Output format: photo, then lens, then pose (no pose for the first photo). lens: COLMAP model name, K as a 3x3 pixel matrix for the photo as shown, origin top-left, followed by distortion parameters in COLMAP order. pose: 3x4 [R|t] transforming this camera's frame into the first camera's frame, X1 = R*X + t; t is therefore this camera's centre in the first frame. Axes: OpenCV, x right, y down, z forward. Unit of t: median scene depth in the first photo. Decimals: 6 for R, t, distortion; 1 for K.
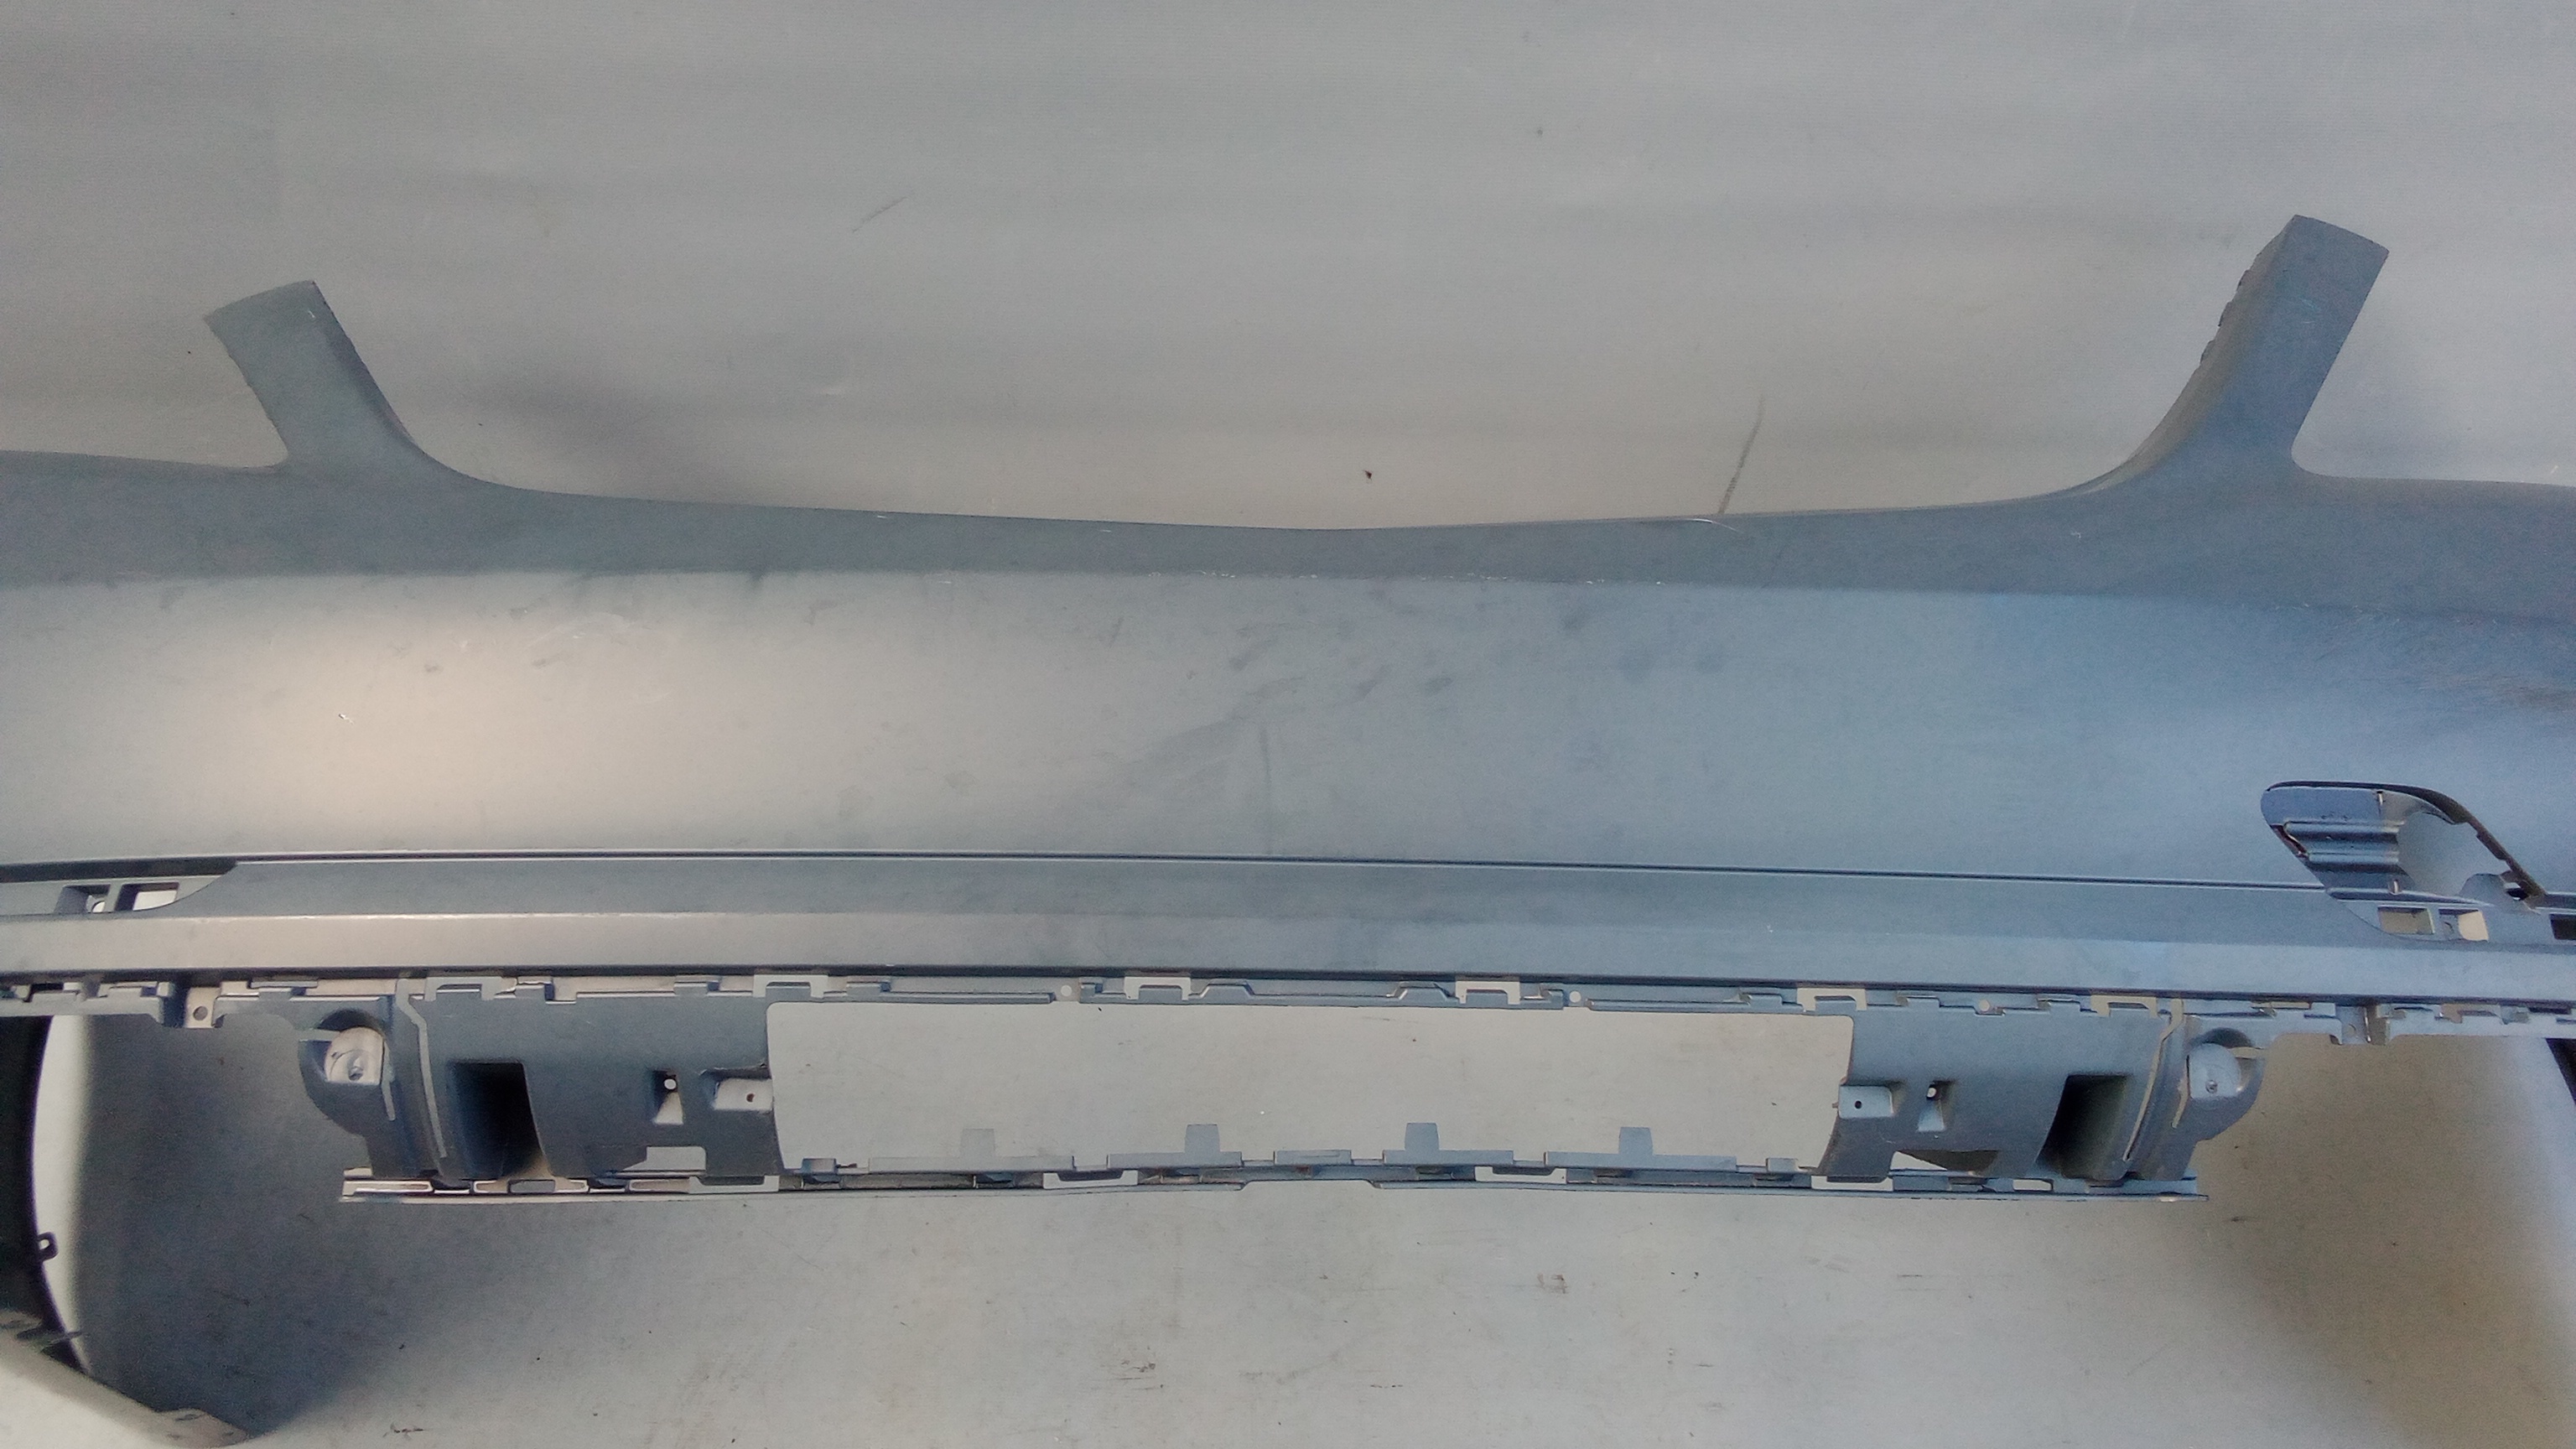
lens RADIAL K [[1969.4, 0, 1286.2], [0, 1969.4, 729.1], [0, 0, 1]] dist [0.023120, -0.026598]
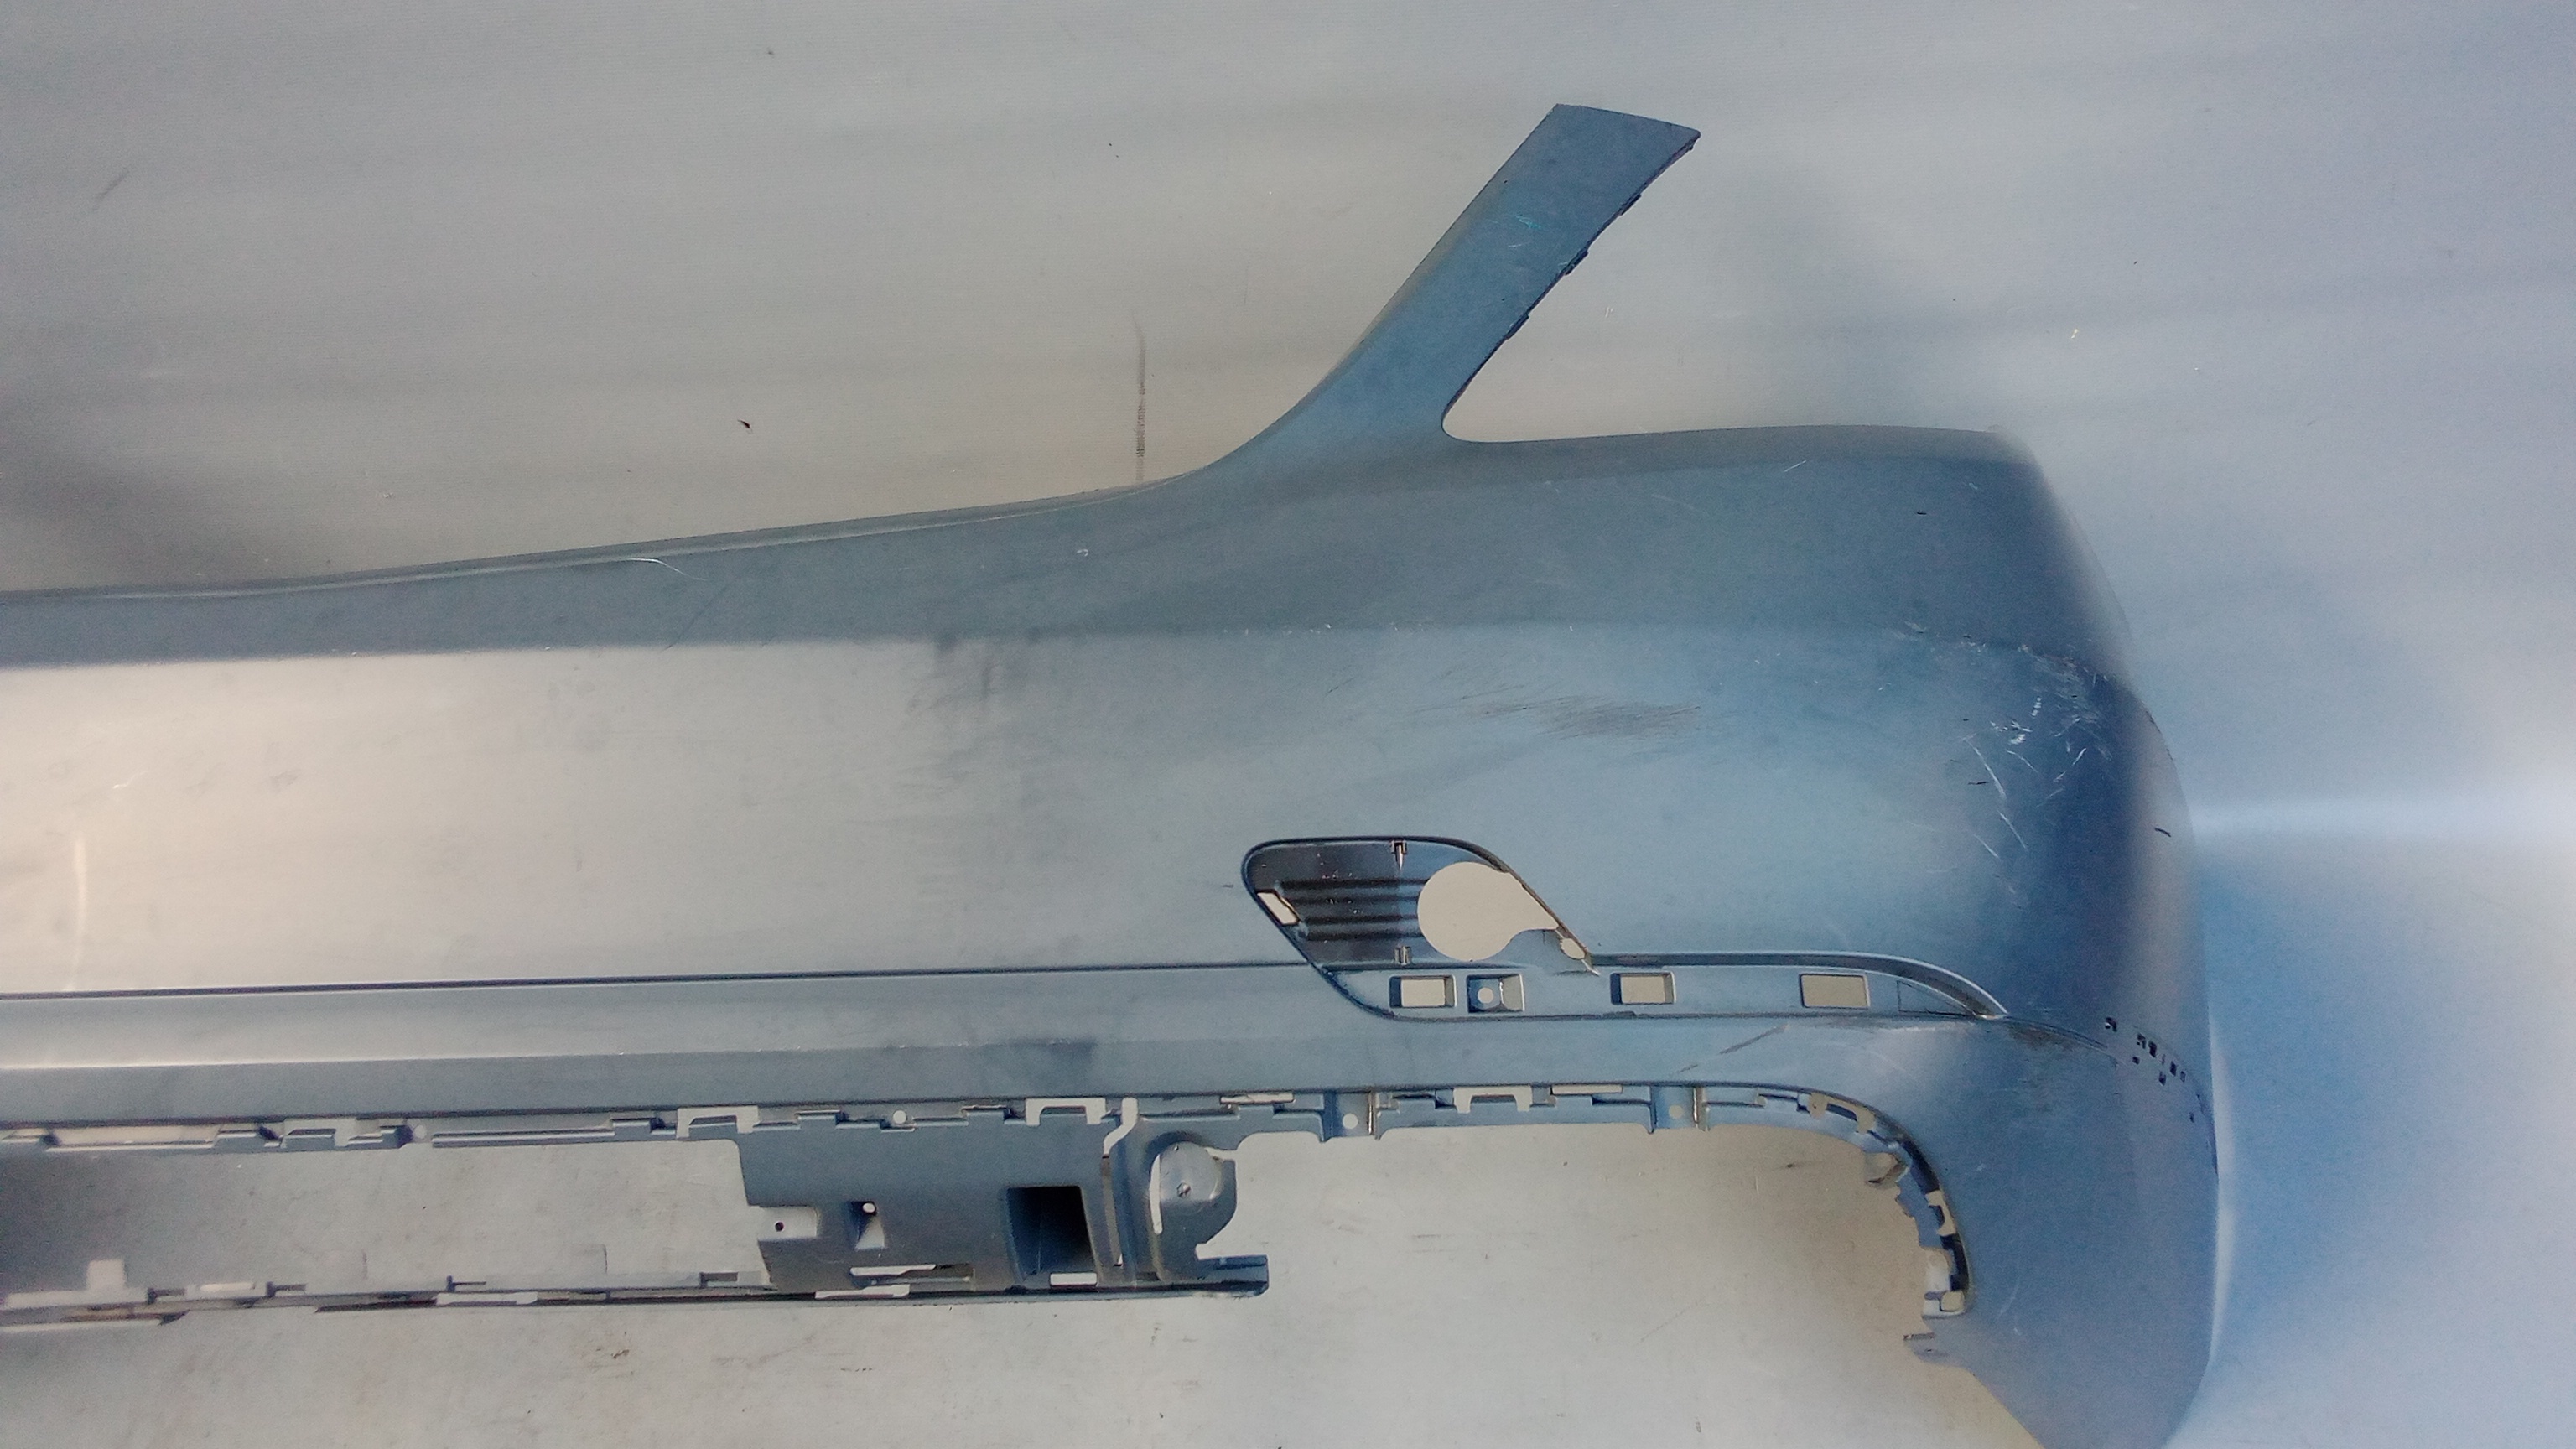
lens RADIAL K [[1969.4, 0, 1293.5], [0, 1969.4, 721.4], [0, 0, 1]] dist [0.023120, -0.026598]
pose [[0.994866, -0.044435, -0.090923, 0.372889], [0.053620, 0.993419, 0.101211, -0.070532], [0.085827, -0.105566, 0.990702, 0.094056]]
